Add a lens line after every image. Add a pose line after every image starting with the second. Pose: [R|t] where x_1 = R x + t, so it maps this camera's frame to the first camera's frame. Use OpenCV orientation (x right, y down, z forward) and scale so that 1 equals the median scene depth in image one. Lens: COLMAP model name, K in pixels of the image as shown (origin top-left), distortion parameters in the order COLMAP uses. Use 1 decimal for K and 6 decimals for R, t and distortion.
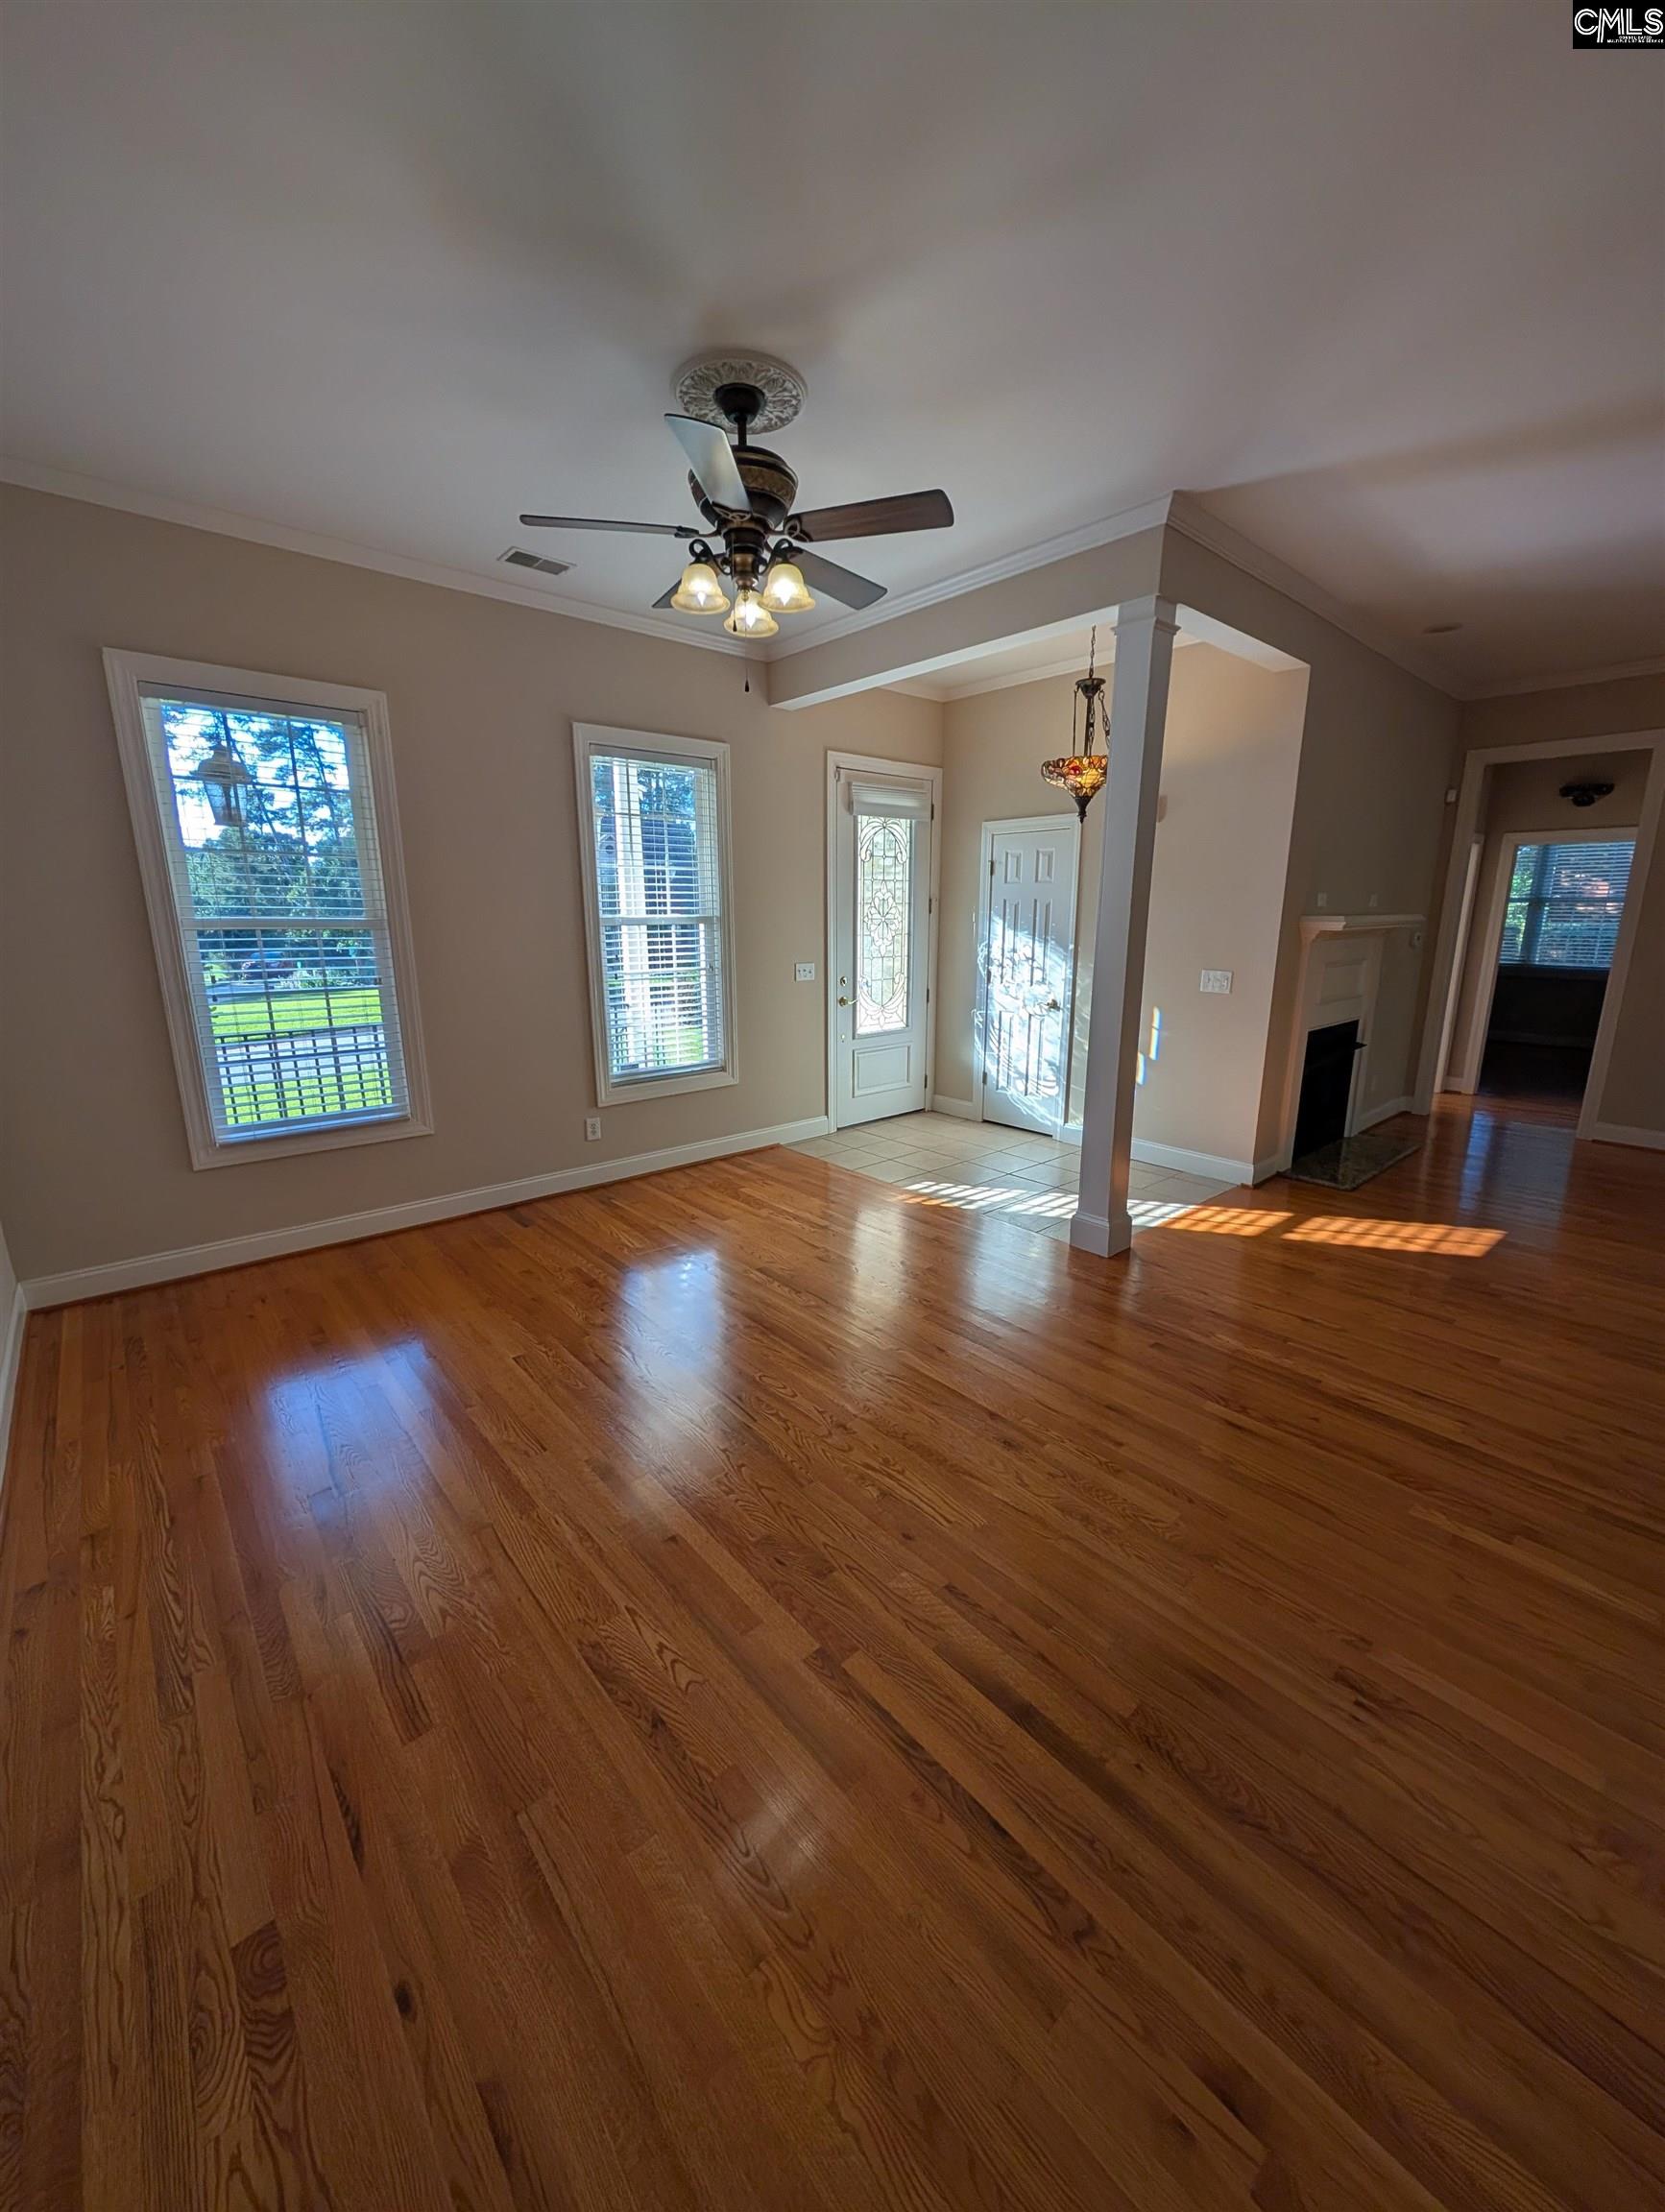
lens RADIAL K [[829.4, 0, 837.9], [0, 829.4, 1098.6], [0, 0, 1]] dist [0.000081, -0.000009]
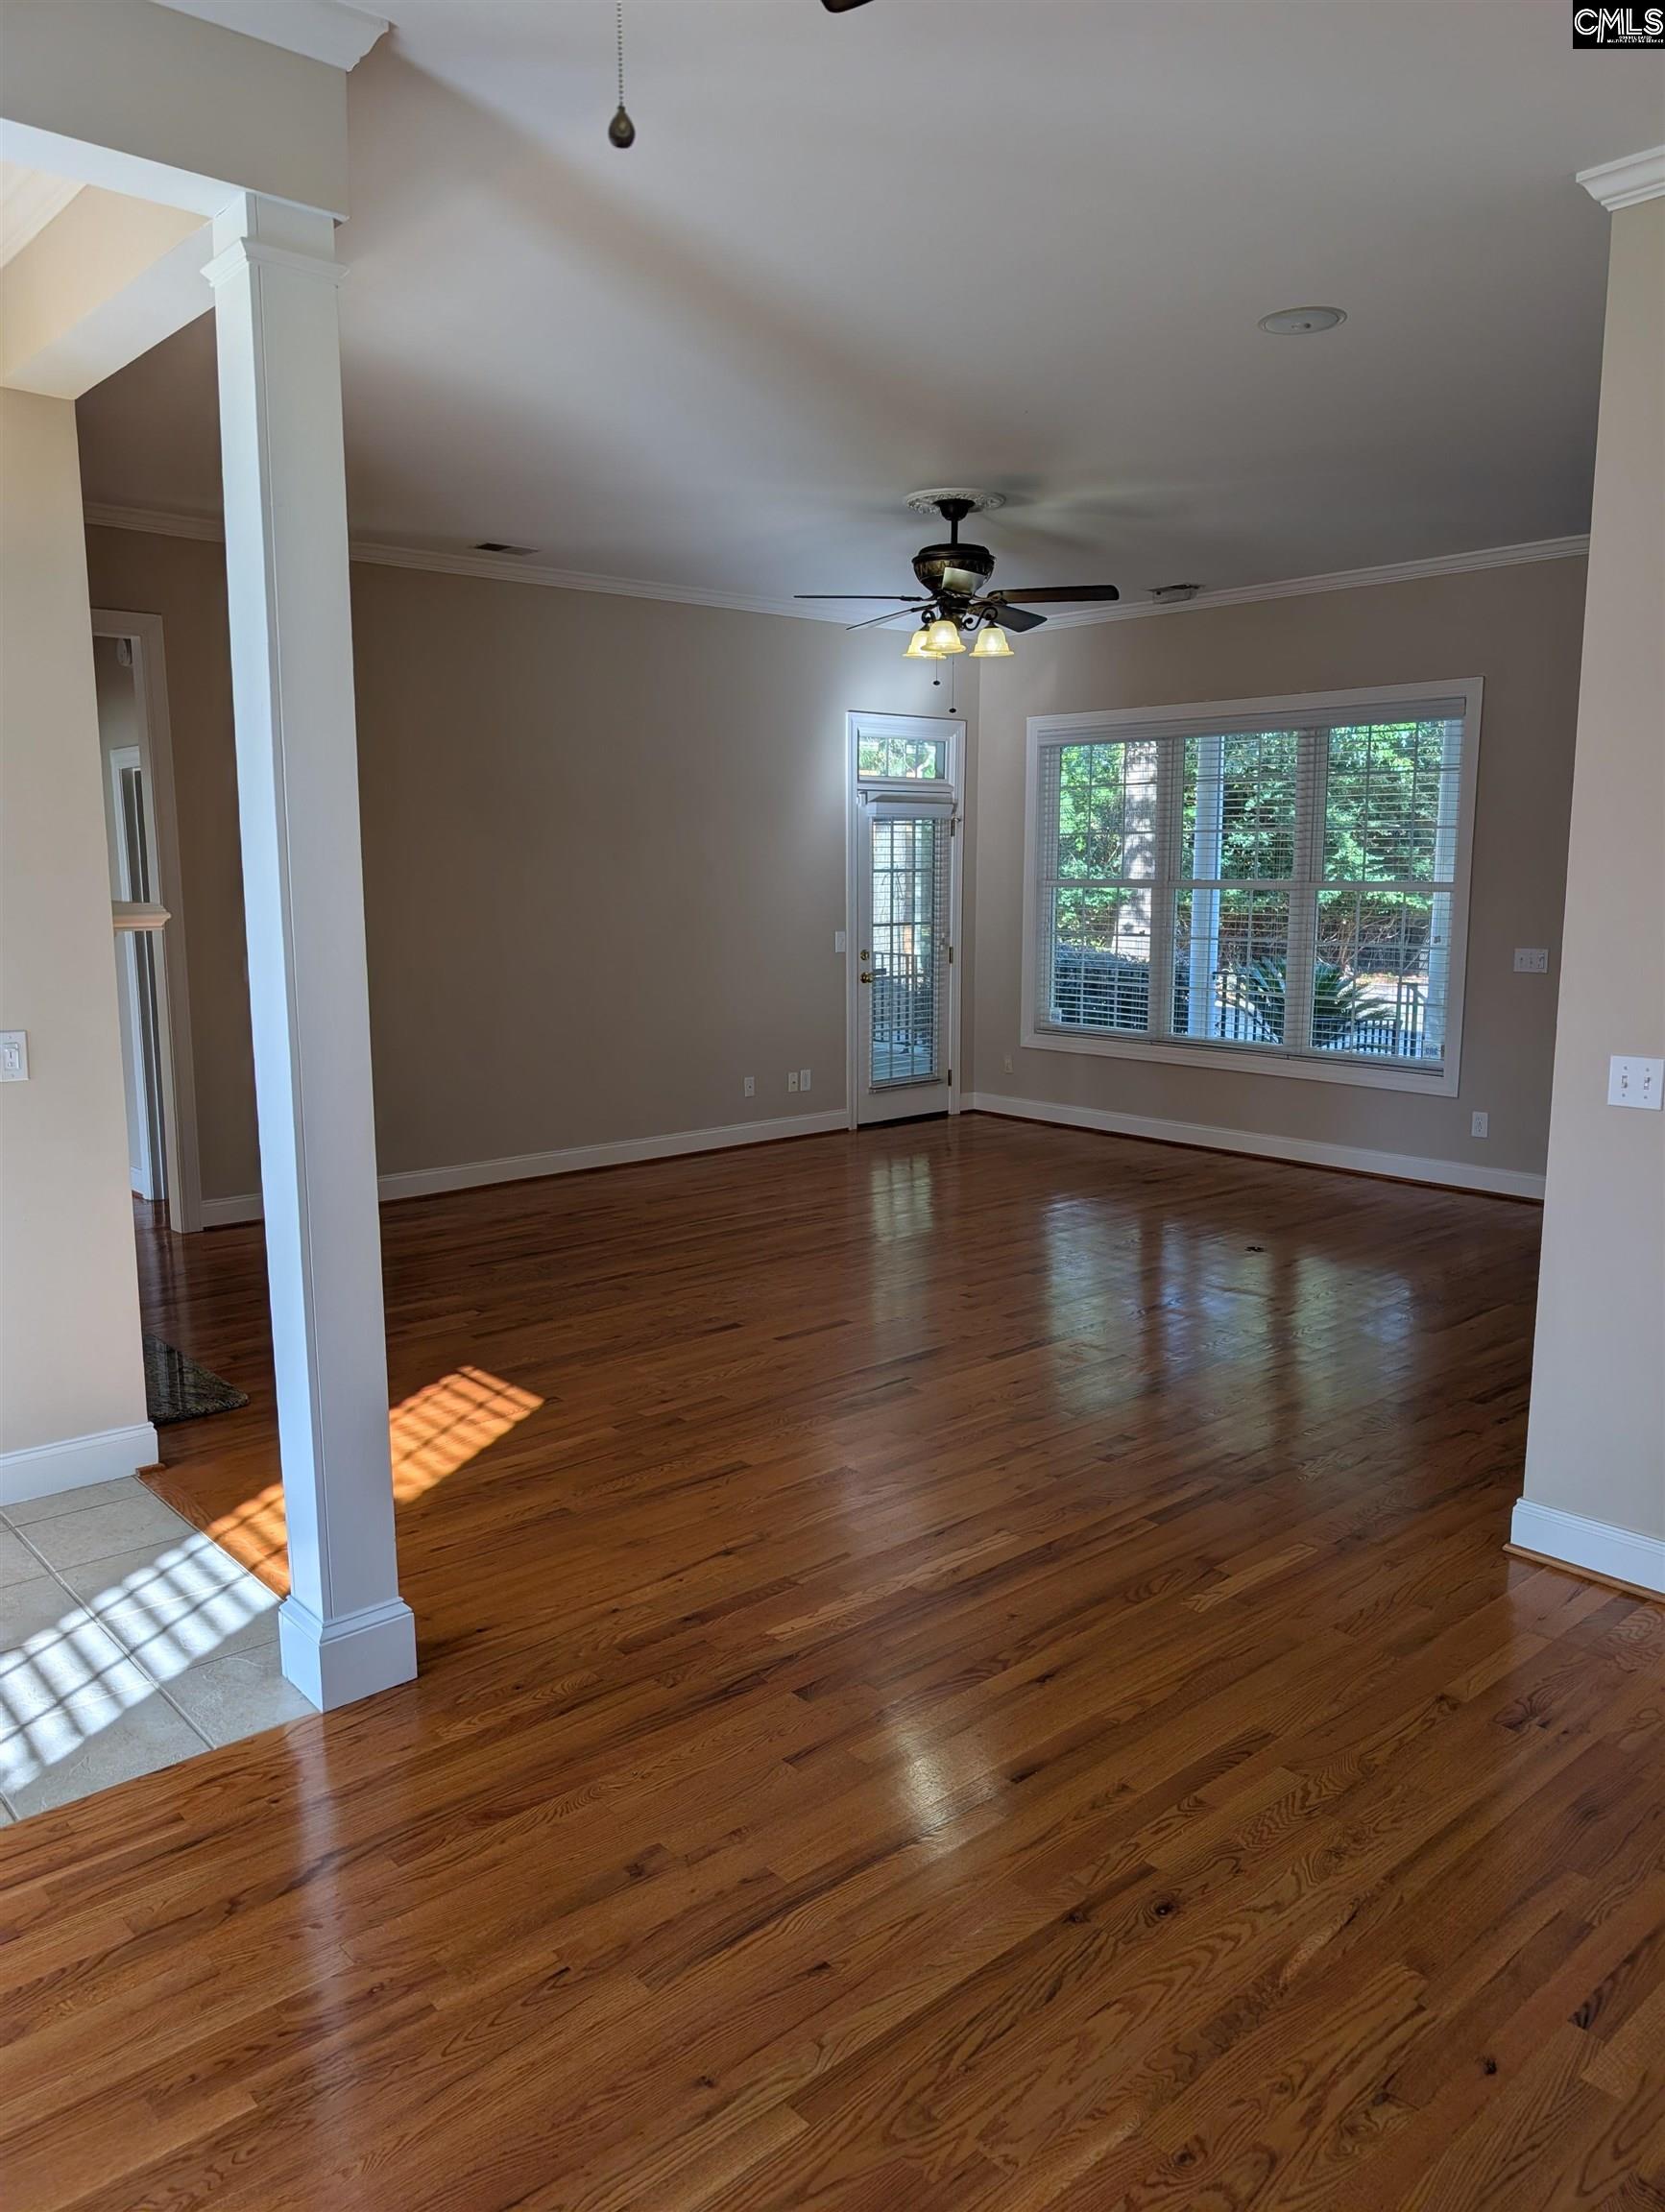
lens RADIAL K [[1595.8, 0, 807.7], [0, 1595.8, 1112.7], [0, 0, 1]] dist [0.026874, -0.022122]
pose [[0.001581, -0.150867, 0.988553, -0.458944], [0.223847, 0.963522, 0.146689, -0.171094], [-0.974623, 0.221053, 0.035295, 0.677517]]
